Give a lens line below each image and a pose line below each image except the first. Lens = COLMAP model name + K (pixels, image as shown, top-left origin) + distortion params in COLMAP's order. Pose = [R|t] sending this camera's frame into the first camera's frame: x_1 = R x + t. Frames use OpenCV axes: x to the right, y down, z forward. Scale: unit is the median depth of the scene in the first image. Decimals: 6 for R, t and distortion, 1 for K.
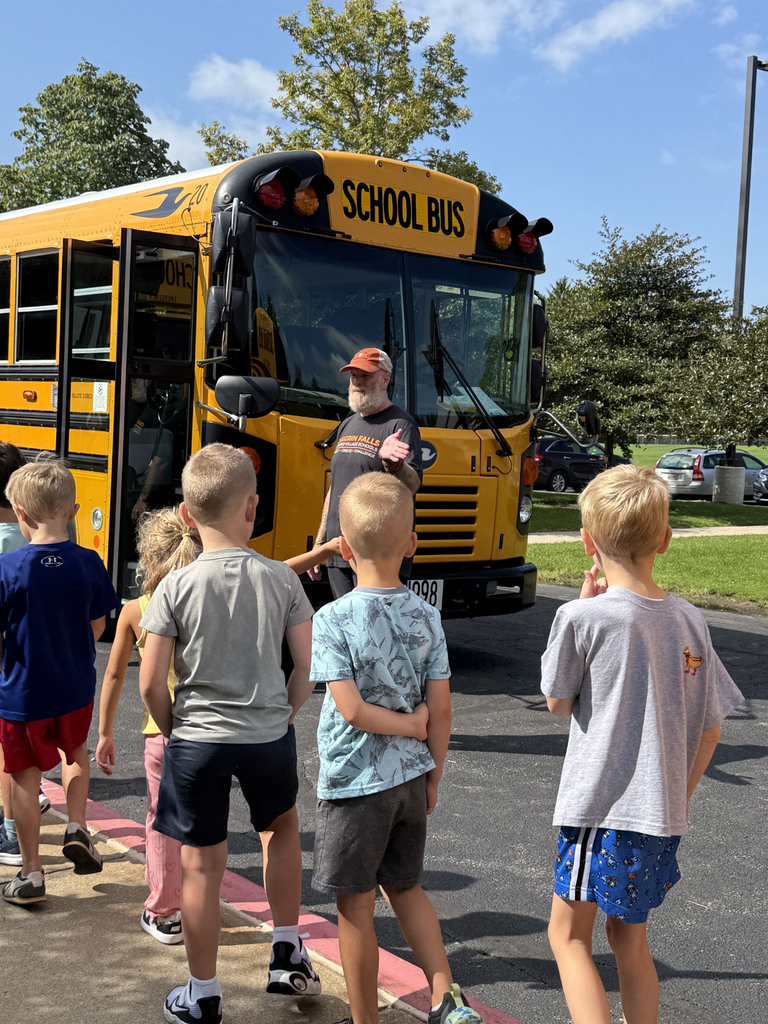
lens RADIAL K [[1341.4, 0, 384.0], [0, 1341.4, 512.0], [0, 0, 1]] dist [0.192528, 0.009667]
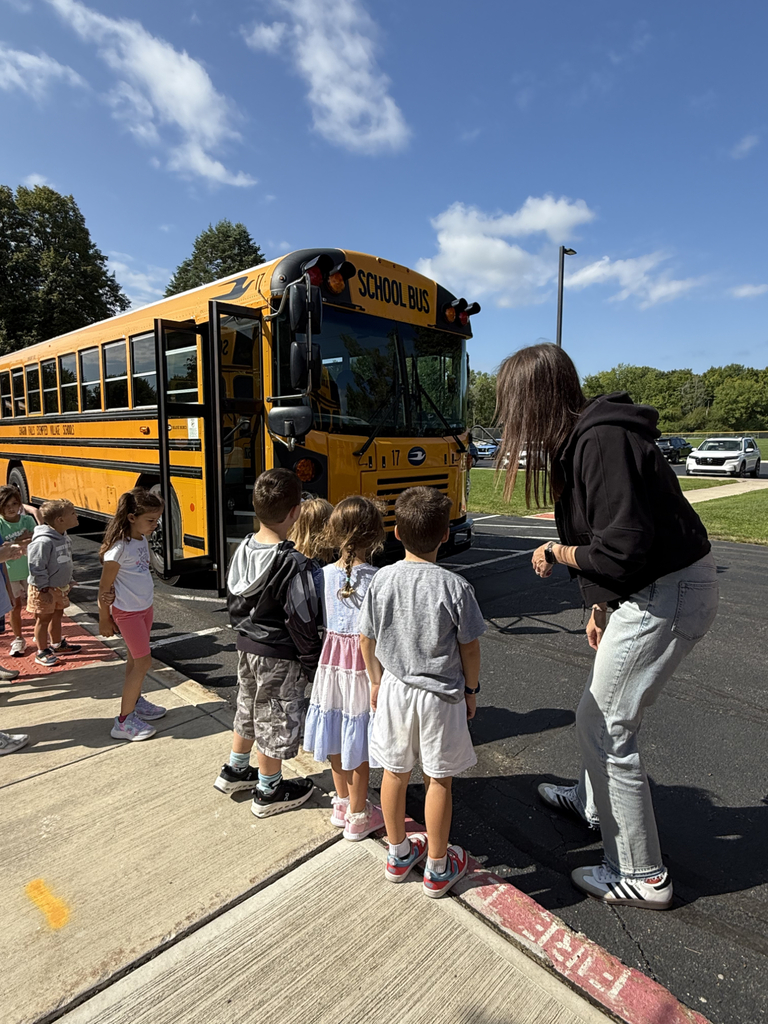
lens RADIAL K [[552.2, 0, 384.0], [0, 552.2, 512.0], [0, 0, 1]] dist [0.000252, -0.000036]
pose [[0.987057, -0.066894, 0.145752, -0.099475], [0.056320, 0.995553, 0.075509, -0.027771], [-0.150155, -0.066323, 0.986435, 0.371414]]
